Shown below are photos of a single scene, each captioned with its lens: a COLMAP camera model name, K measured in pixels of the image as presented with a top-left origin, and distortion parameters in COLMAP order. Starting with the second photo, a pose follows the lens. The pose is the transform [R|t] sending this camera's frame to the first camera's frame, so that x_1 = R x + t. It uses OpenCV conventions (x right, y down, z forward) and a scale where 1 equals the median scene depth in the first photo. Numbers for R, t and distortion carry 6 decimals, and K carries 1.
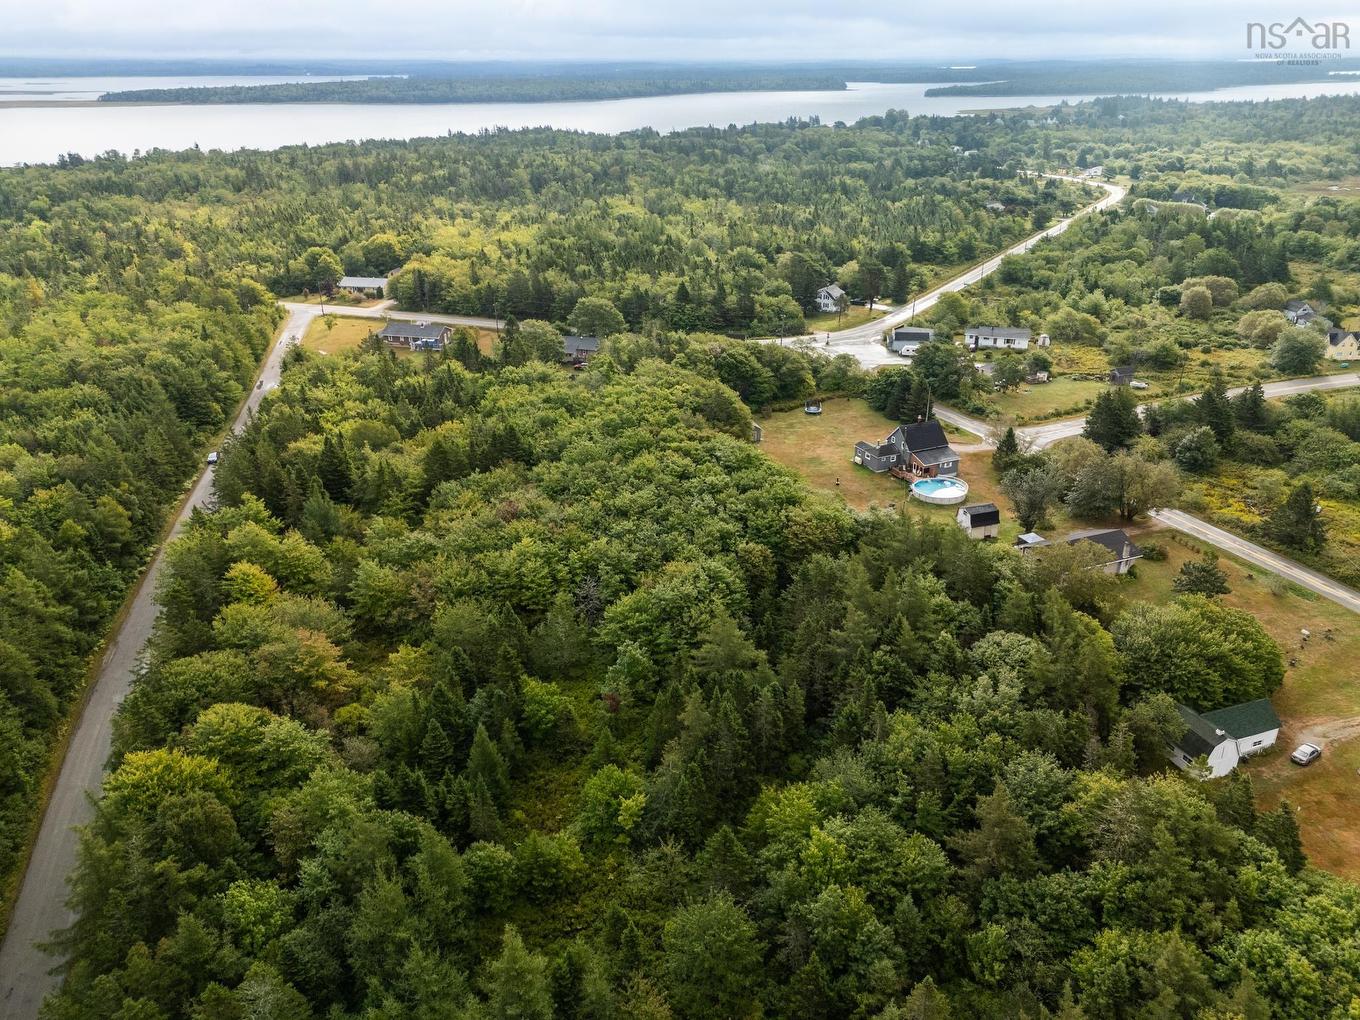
lens RADIAL K [[991.5, 0, 680.0], [0, 991.5, 510.0], [0, 0, 1]] dist [0.080985, -0.067203]
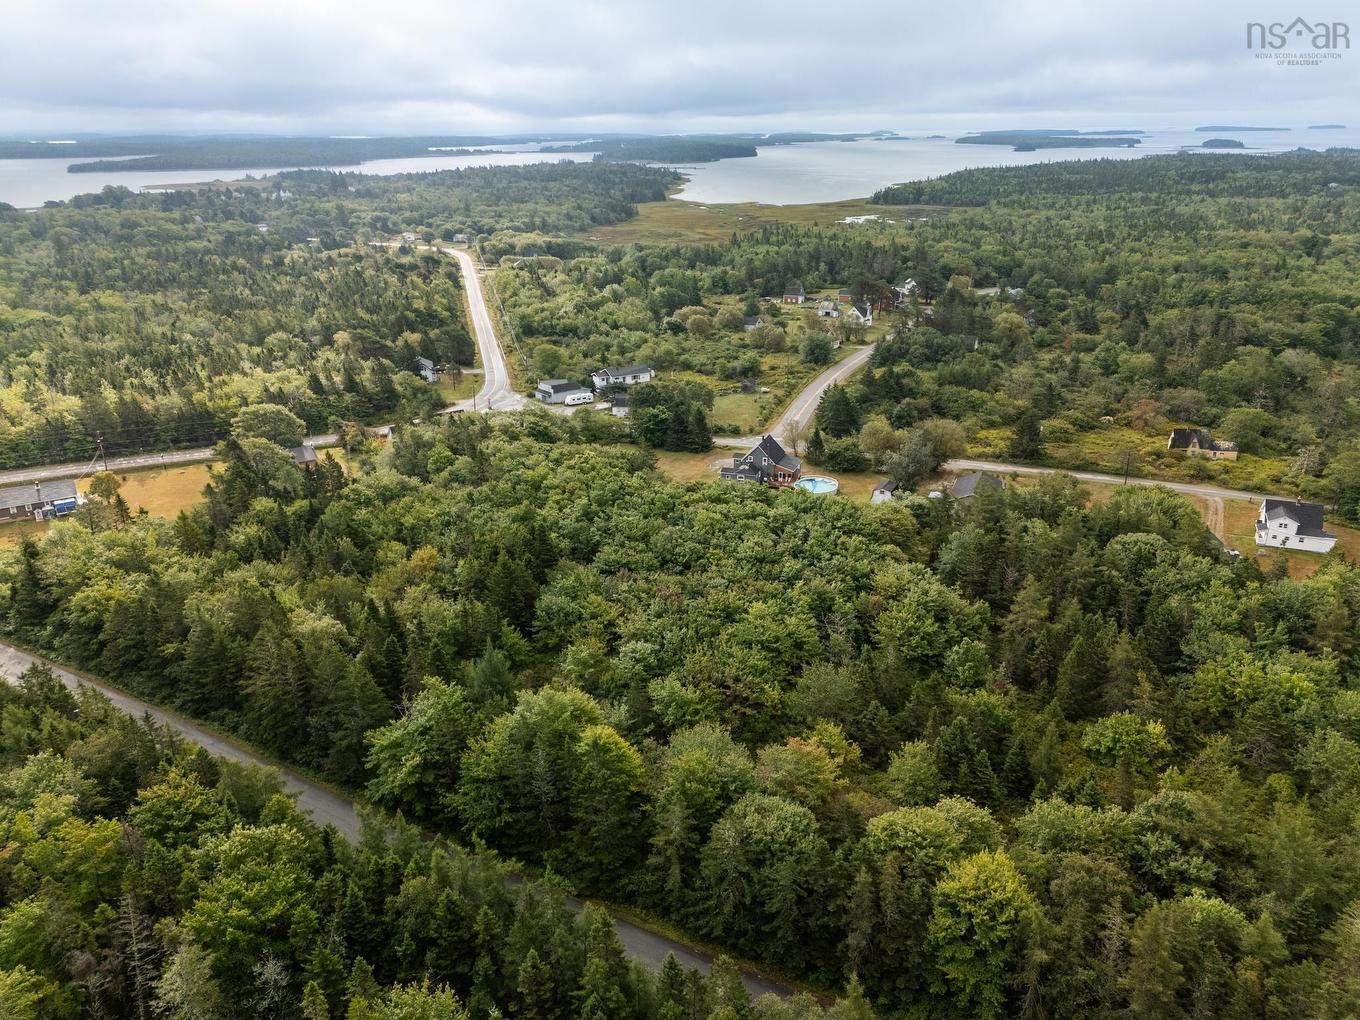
lens RADIAL K [[1001.8, 0, 680.0], [0, 1001.8, 510.0], [0, 0, 1]] dist [0.099669, -0.095546]
pose [[0.706661, -0.251976, 0.661165, -0.391306], [0.296158, 0.953980, 0.047033, -0.059619], [-0.642589, 0.162573, 0.748765, 0.136165]]
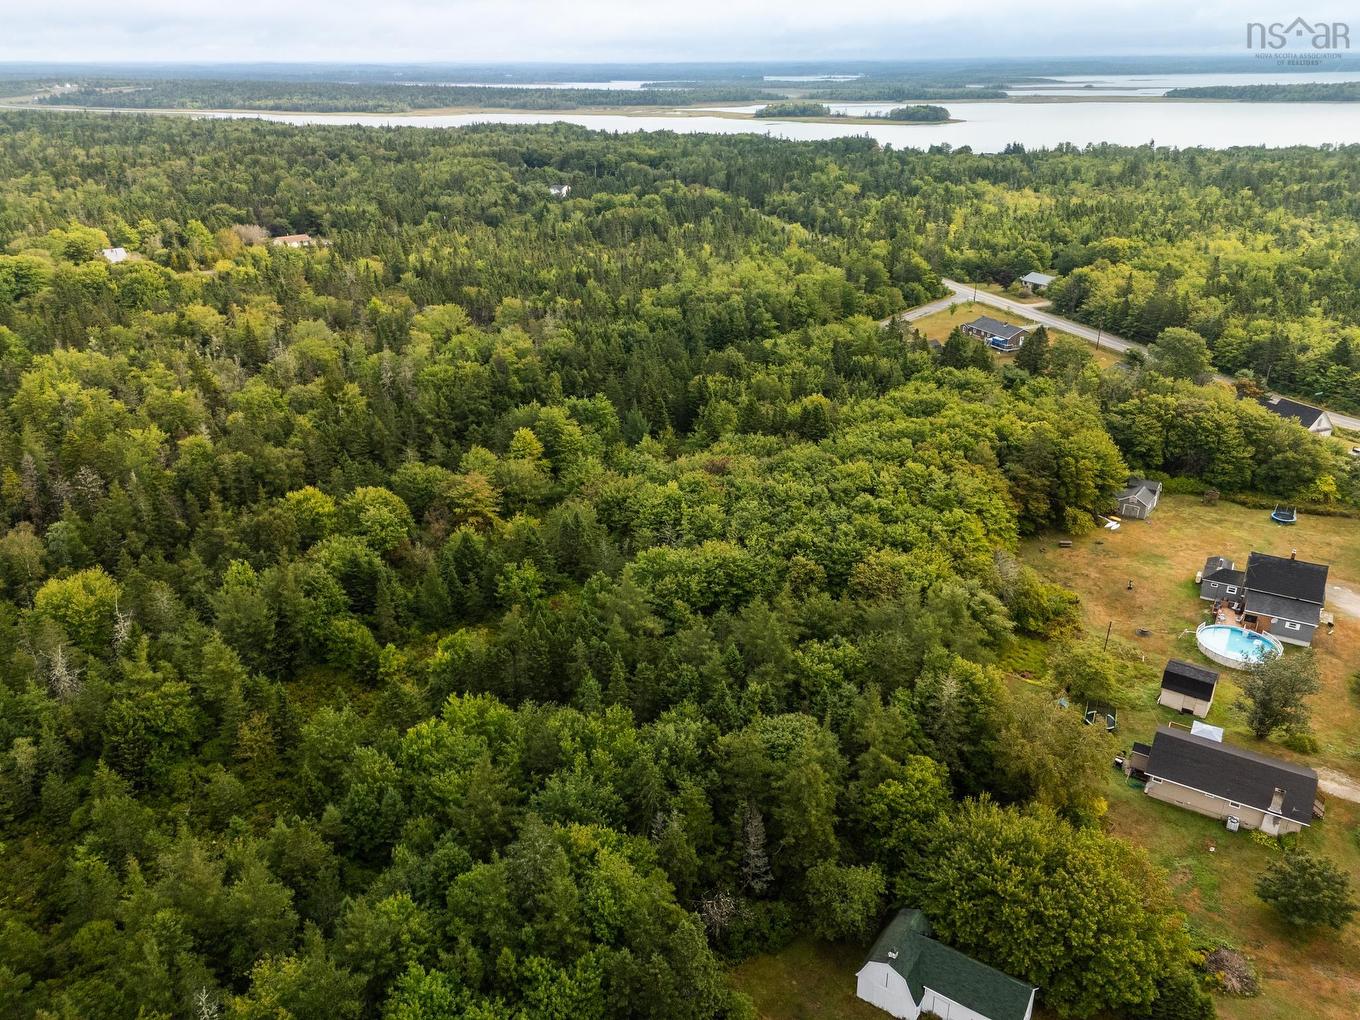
lens RADIAL K [[991.5, 0, 680.0], [0, 991.5, 510.0], [0, 0, 1]] dist [0.080985, -0.067203]
pose [[0.581381, 0.332720, -0.742491, 0.328679], [-0.330738, 0.930410, 0.157956, -0.057506], [0.743376, 0.153738, 0.650966, 0.126074]]
